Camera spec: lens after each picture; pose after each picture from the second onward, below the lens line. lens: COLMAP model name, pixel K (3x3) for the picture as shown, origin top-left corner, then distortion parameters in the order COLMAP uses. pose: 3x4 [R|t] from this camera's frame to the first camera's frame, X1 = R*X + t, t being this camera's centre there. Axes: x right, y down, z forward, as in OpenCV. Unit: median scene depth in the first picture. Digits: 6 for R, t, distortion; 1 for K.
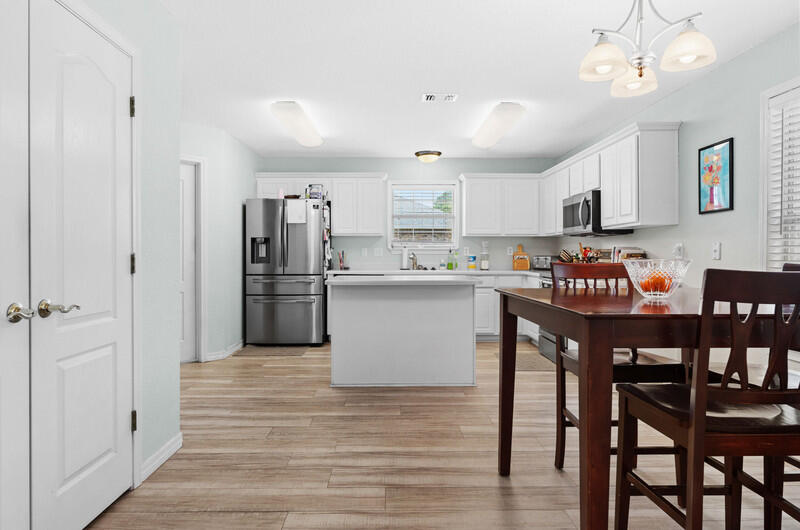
lens RADIAL K [[466.8, 0, 398.5], [0, 466.8, 253.3], [0, 0, 1]] dist [-0.001124, -0.000216]
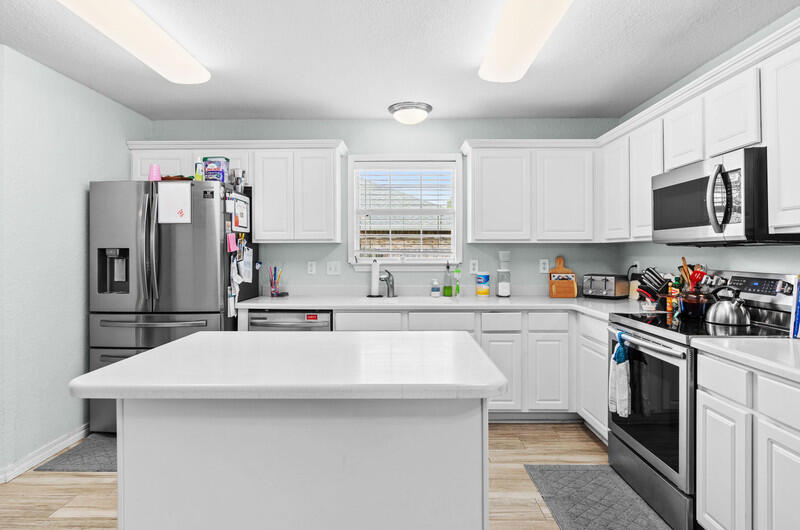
lens RADIAL K [[466.8, 0, 398.5], [0, 466.8, 253.3], [0, 0, 1]] dist [-0.001124, -0.000216]
pose [[0.999563, -0.002550, -0.029442, 0.066171], [0.002561, 0.999997, 0.000309, -0.024189], [0.029441, -0.000384, 0.999566, 0.390682]]
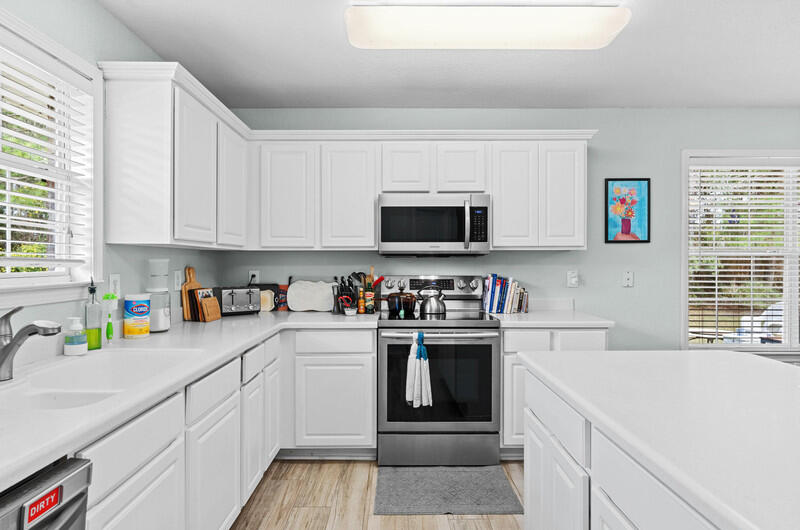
lens RADIAL K [[438.5, 0, 400.0], [0, 438.5, 265.0], [0, 0, 1]] dist [-0.029713, -0.000004]
pose [[0.015617, -0.006371, 0.999858, -0.179921], [0.000993, 0.999979, 0.006356, -0.023558], [-0.999878, 0.000894, 0.015623, 0.824259]]
